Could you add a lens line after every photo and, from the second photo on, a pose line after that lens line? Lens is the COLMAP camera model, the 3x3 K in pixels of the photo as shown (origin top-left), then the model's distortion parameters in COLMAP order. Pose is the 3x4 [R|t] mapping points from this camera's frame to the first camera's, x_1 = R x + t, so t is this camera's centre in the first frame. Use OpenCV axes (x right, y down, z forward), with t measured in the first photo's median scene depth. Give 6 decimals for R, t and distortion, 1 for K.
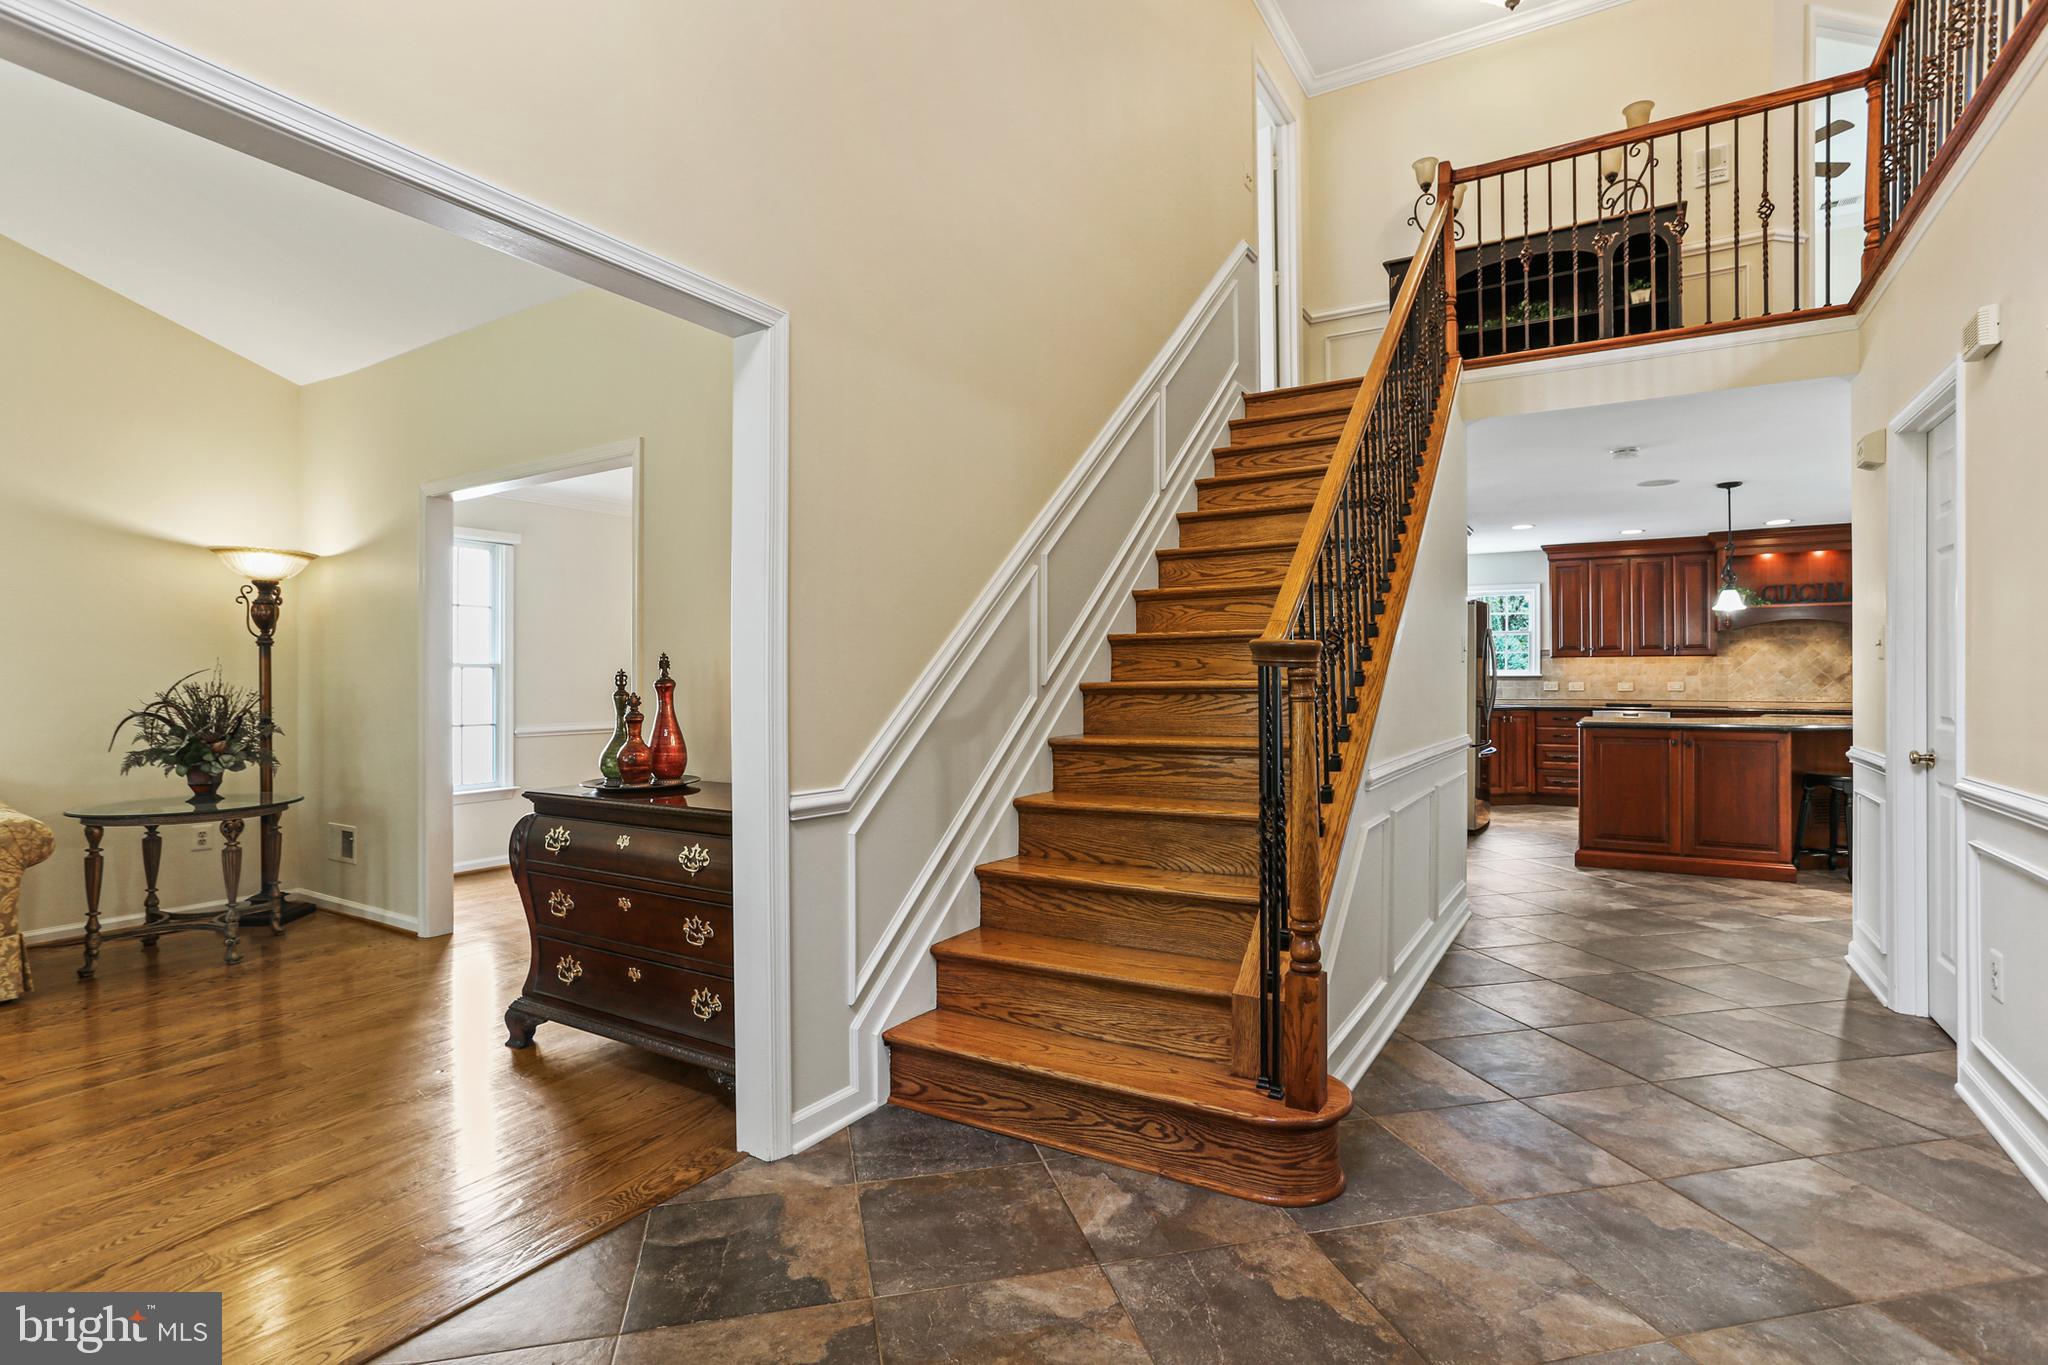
lens RADIAL K [[996.0, 0, 1012.5], [0, 996.0, 672.0], [0, 0, 1]] dist [-0.014956, 0.010357]
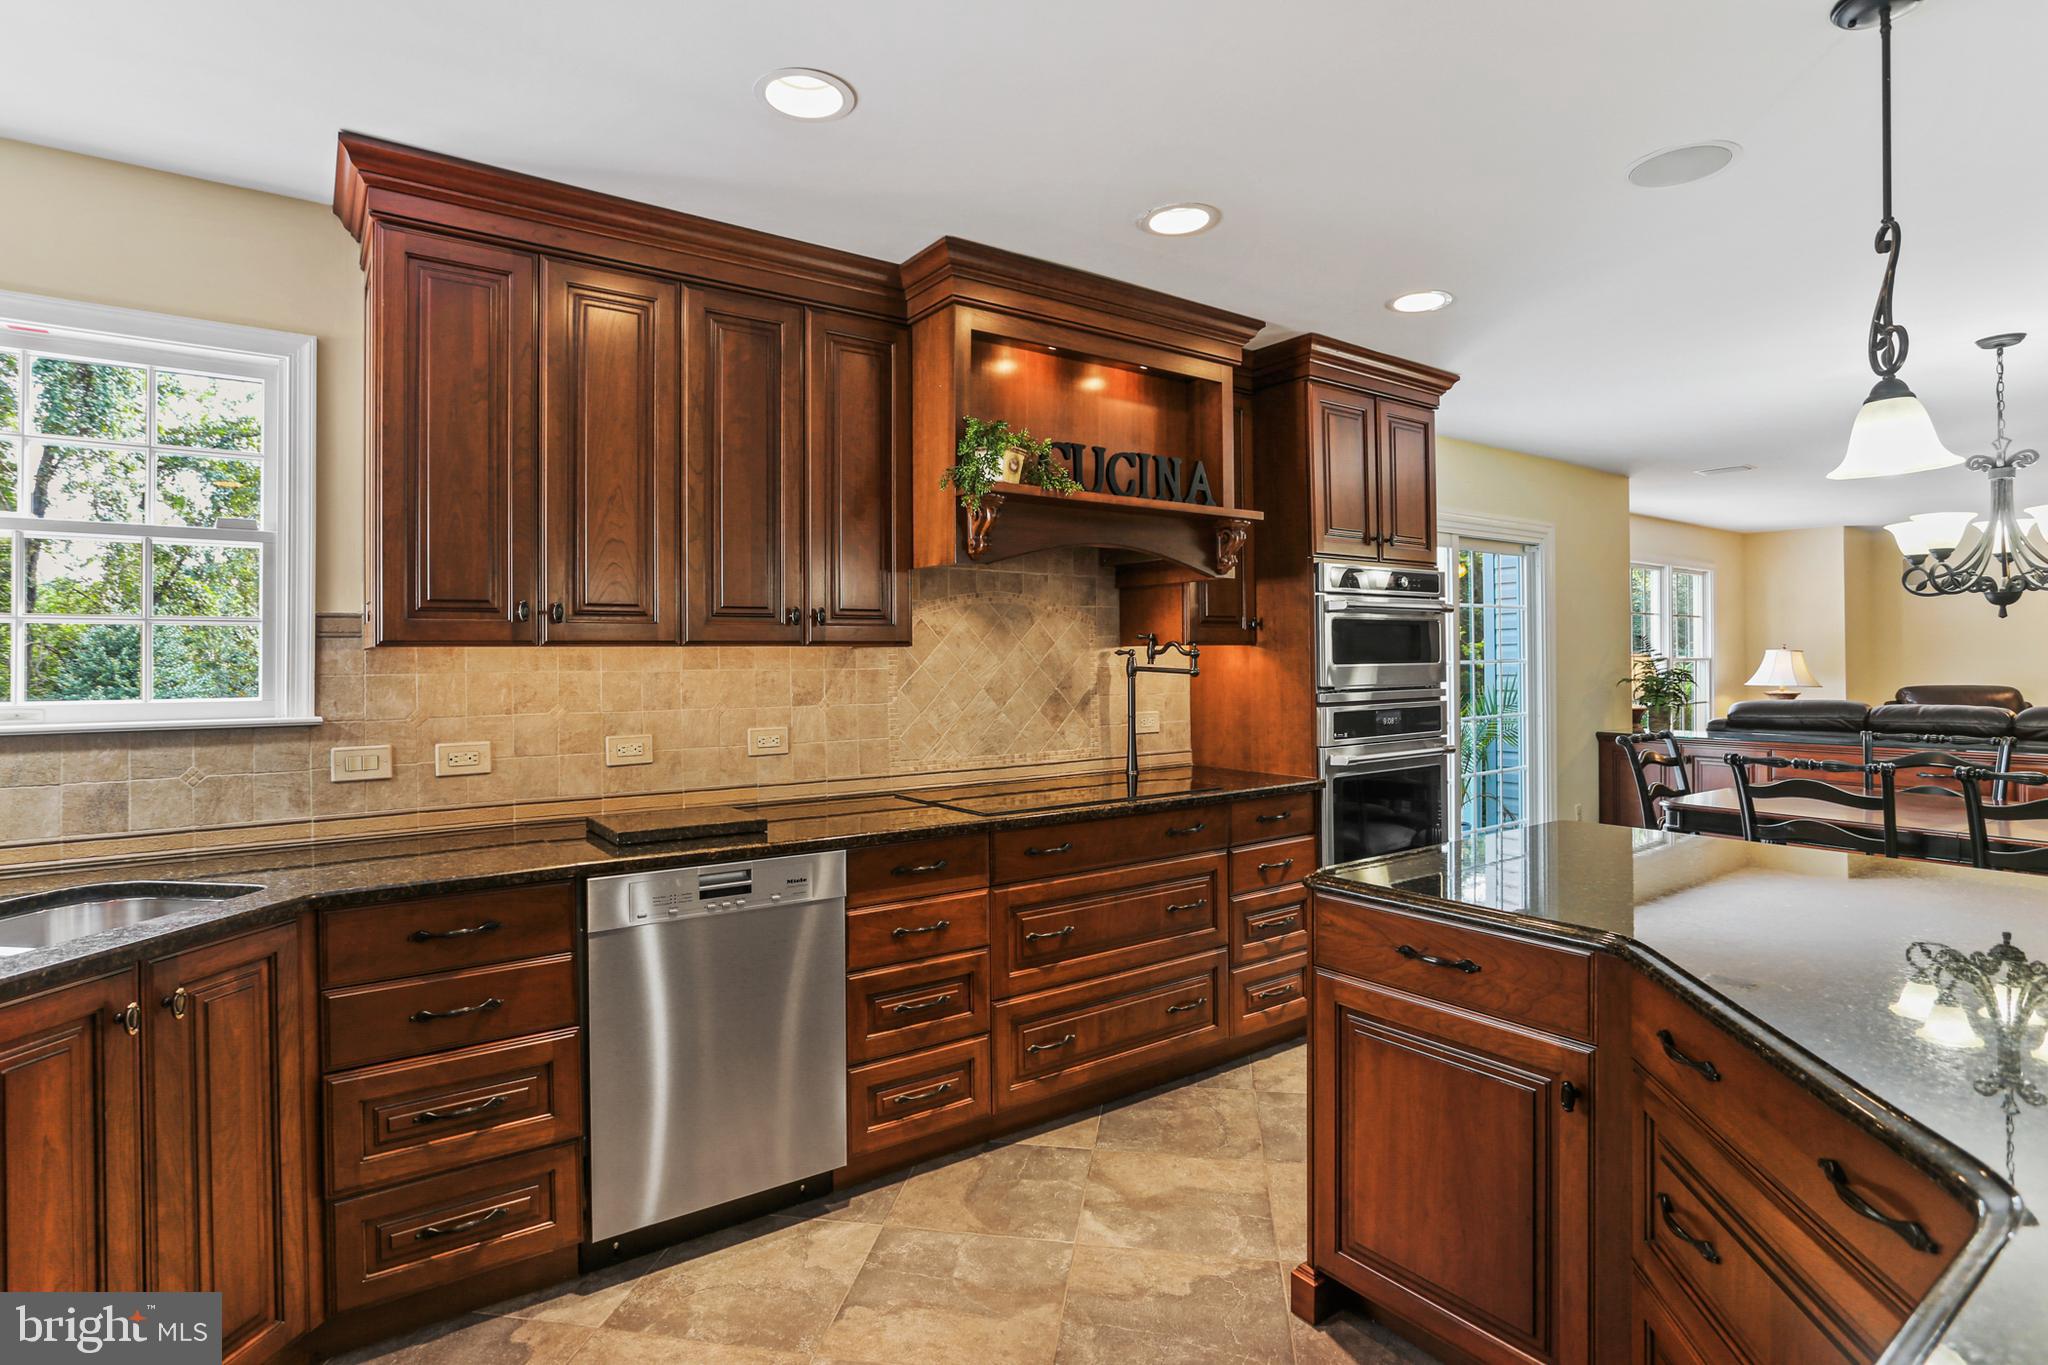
lens RADIAL K [[991.9, 0, 1009.2], [0, 991.9, 671.6], [0, 0, 1]] dist [-0.048312, 0.013665]
pose [[0.393736, -0.010754, 0.919161, 0.408944], [0.007341, 0.999936, 0.008555, -0.009709], [-0.919194, 0.003379, 0.393790, 0.806624]]
